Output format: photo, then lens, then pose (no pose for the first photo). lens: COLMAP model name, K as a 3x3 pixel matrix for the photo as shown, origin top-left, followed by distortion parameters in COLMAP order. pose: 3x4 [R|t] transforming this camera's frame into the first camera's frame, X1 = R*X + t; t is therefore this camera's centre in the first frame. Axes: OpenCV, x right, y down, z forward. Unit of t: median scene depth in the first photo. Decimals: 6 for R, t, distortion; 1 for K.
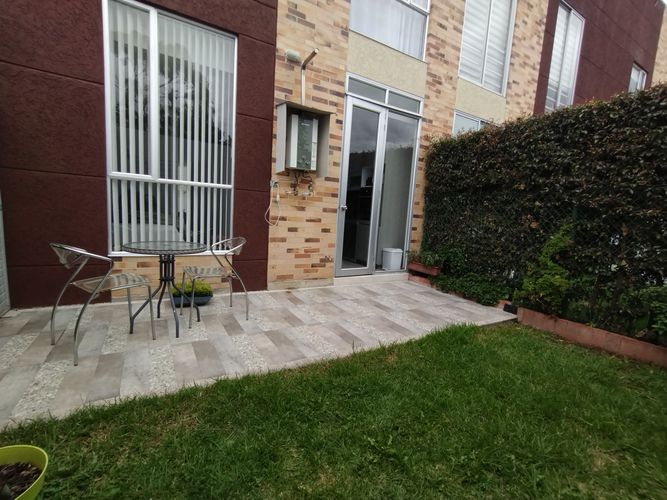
lens RADIAL K [[303.2, 0, 326.5], [0, 303.2, 251.0], [0, 0, 1]] dist [-0.003015, -0.000732]
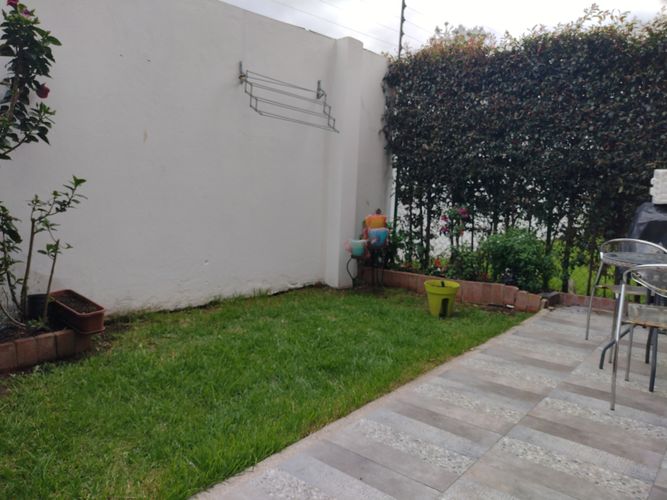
lens RADIAL K [[523.4, 0, 333.5], [0, 523.4, 250.0], [0, 0, 1]] dist [-0.002216, -0.004928]
pose [[-0.932628, -0.043600, -0.358195, 0.380901], [-0.135502, 0.962341, 0.235666, -0.136828], [0.334431, 0.268325, -0.903415, 1.137201]]
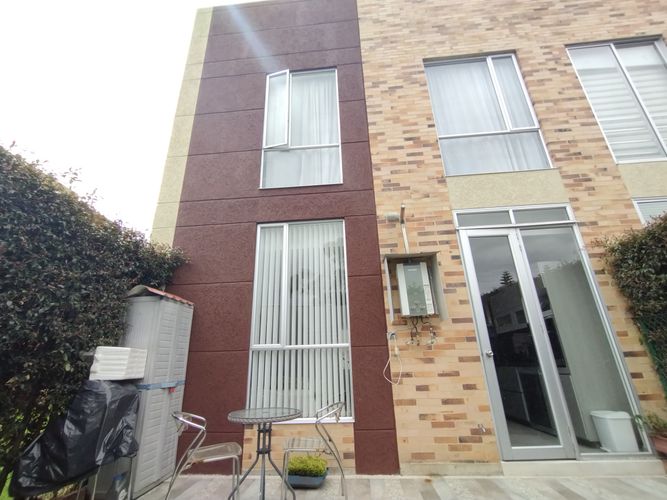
lens RADIAL K [[303.2, 0, 326.5], [0, 303.2, 251.0], [0, 0, 1]] dist [-0.003015, -0.000732]
pose [[0.811972, -0.282585, -0.510733, 0.203866], [0.003911, 0.877611, -0.479358, -0.003455], [0.583684, 0.387228, 0.713700, 0.108212]]
